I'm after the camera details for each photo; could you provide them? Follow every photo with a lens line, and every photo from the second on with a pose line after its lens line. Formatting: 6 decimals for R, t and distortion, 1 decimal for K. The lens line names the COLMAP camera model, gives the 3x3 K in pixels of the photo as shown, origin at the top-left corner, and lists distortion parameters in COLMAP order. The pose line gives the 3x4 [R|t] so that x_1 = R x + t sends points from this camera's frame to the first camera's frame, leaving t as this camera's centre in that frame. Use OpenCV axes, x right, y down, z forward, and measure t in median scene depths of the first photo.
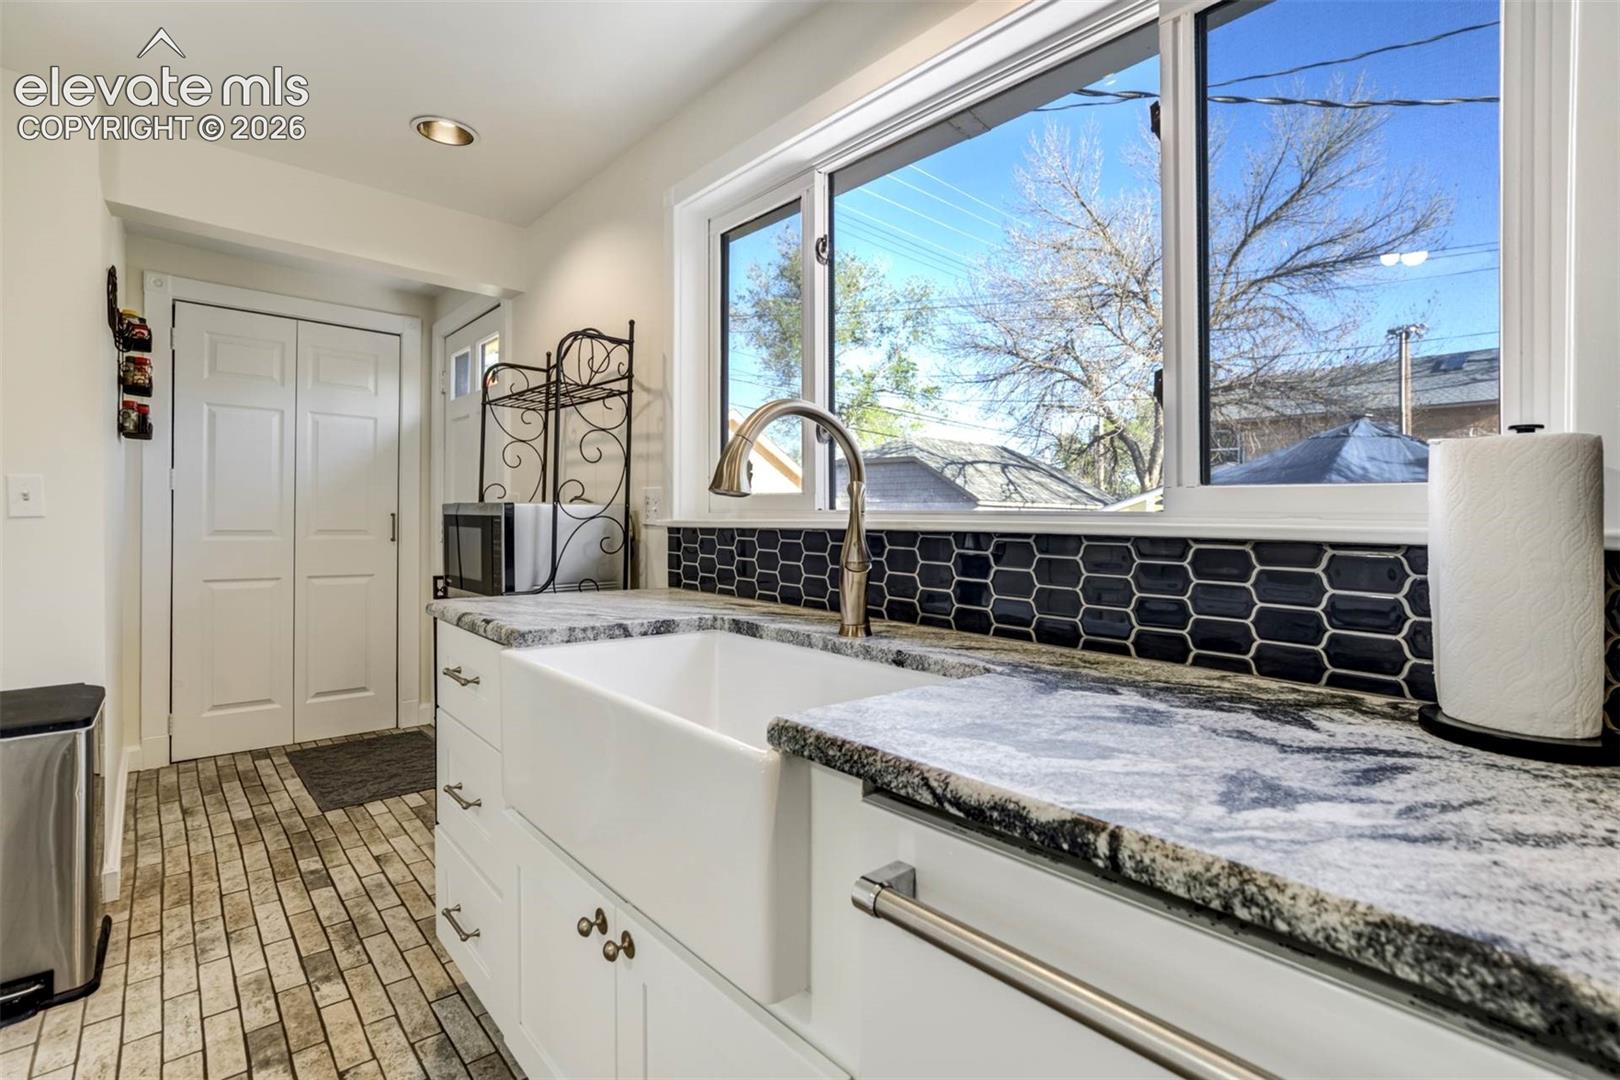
lens RADIAL K [[733.1, 0, 802.7], [0, 733.1, 522.3], [0, 0, 1]] dist [-0.029611, 0.000042]
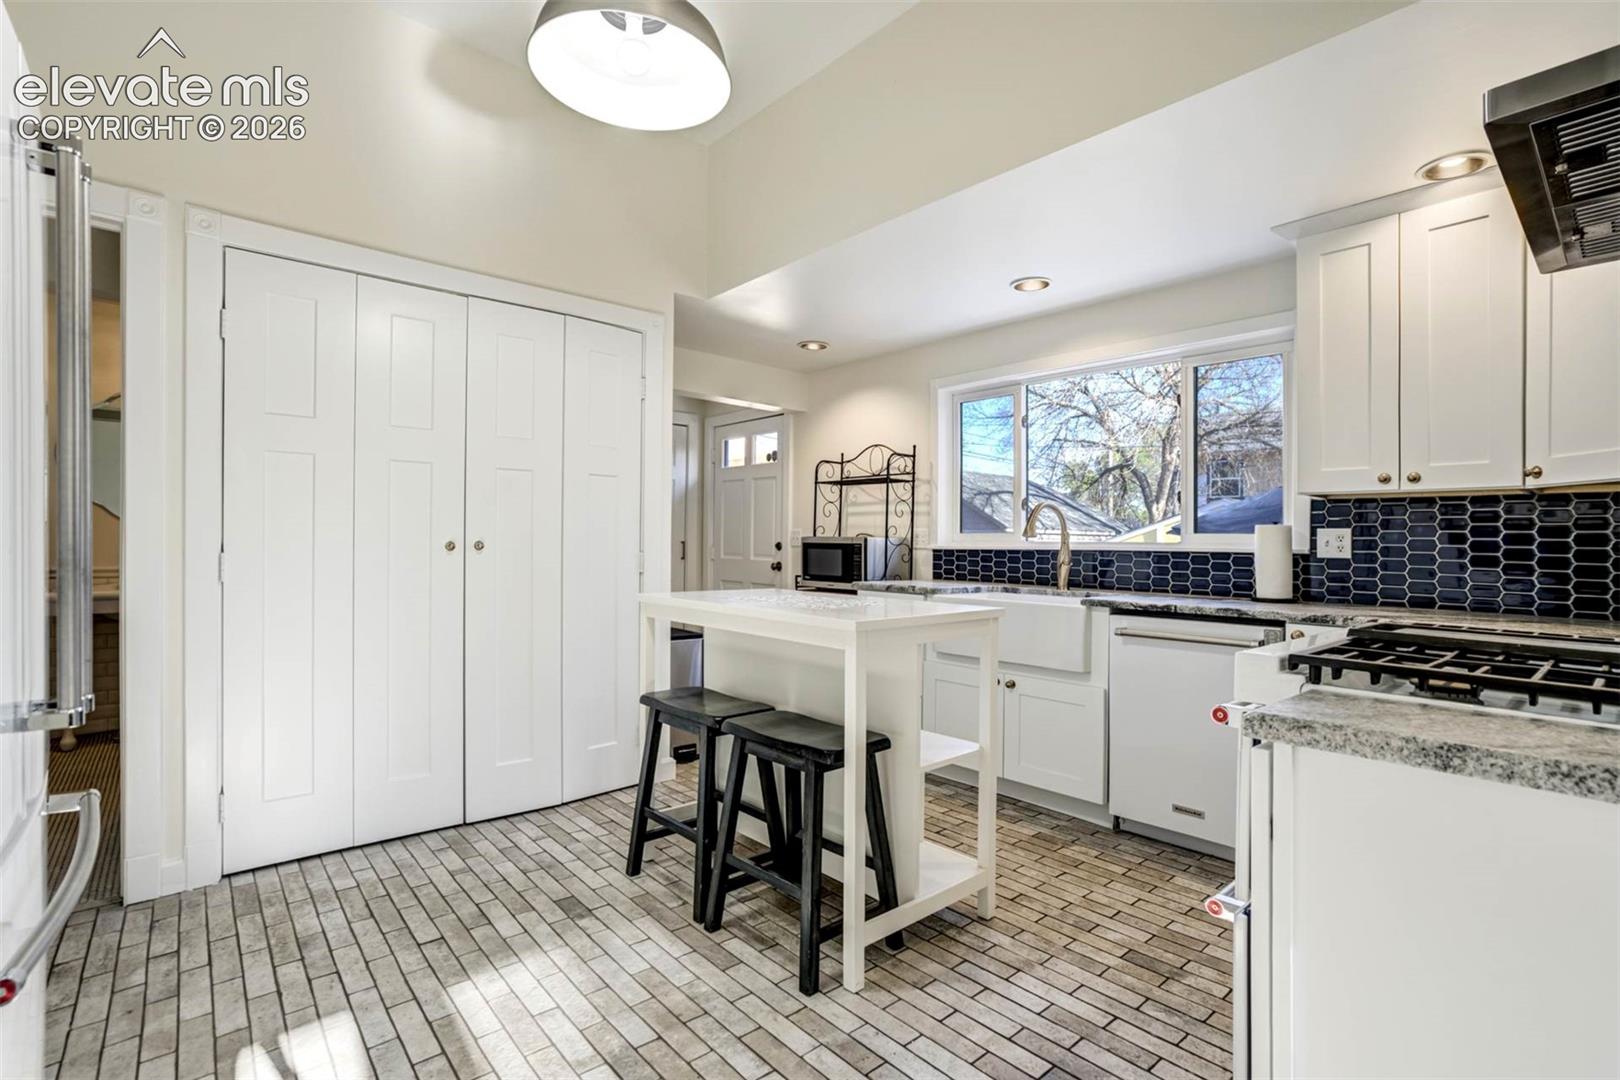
lens RADIAL K [[733.1, 0, 815.3], [0, 733.1, 551.5], [0, 0, 1]] dist [-0.029611, 0.000042]
pose [[0.999949, 0.000497, 0.010080, -0.481617], [-0.000556, 0.999983, 0.005871, 0.001036], [-0.010077, -0.005876, 0.999932, -0.913220]]
